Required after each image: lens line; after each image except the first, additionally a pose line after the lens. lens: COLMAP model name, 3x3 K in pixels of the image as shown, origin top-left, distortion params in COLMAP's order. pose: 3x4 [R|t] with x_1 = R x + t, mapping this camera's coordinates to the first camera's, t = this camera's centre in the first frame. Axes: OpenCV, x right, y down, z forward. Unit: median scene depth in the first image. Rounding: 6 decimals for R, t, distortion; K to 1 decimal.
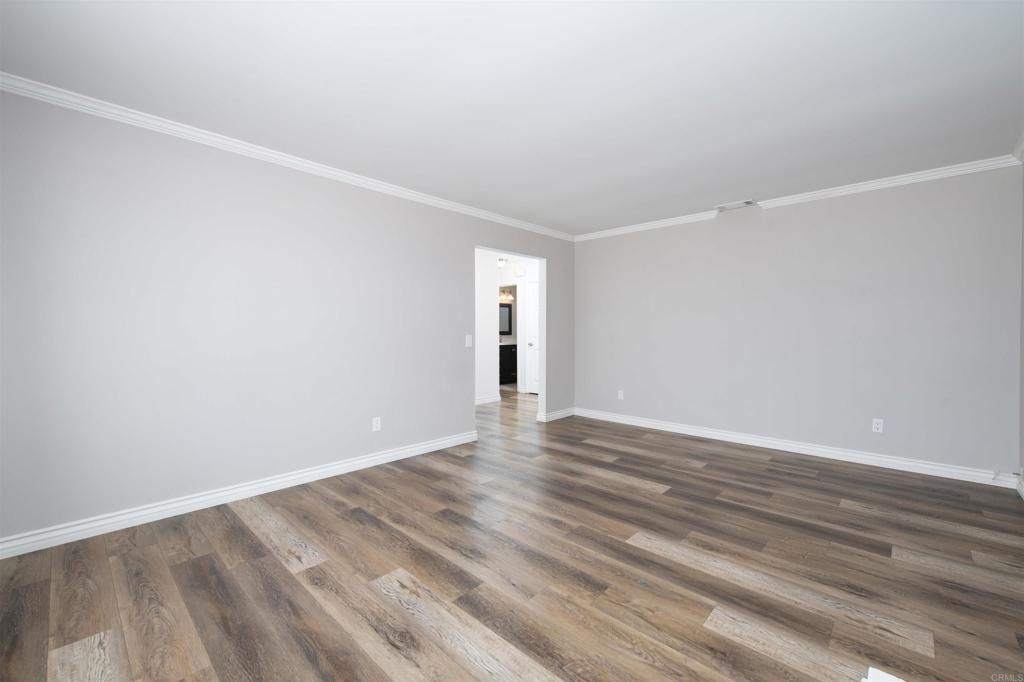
lens RADIAL K [[418.7, 0, 512.1], [0, 418.7, 337.5], [0, 0, 1]] dist [0.000106, -0.000030]
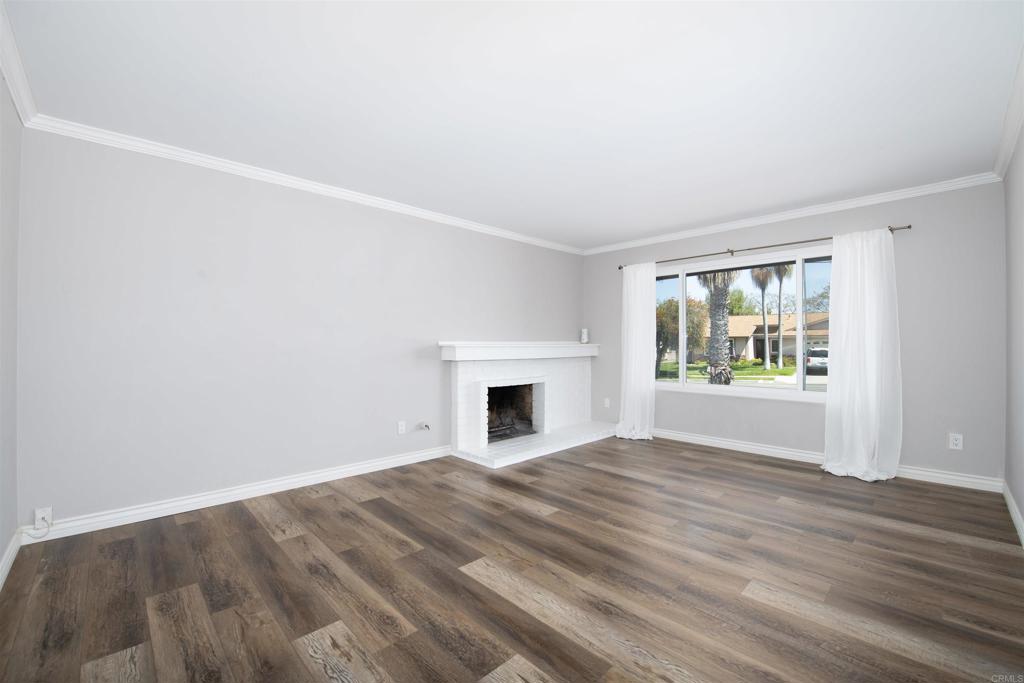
lens RADIAL K [[418.7, 0, 512.0], [0, 418.7, 343.3], [0, 0, 1]] dist [0.000106, -0.000030]
pose [[-0.998701, -0.000760, 0.050942, 0.309163], [-0.000252, 0.999950, 0.009972, -0.018655], [-0.050947, 0.009946, -0.998652, 1.993325]]
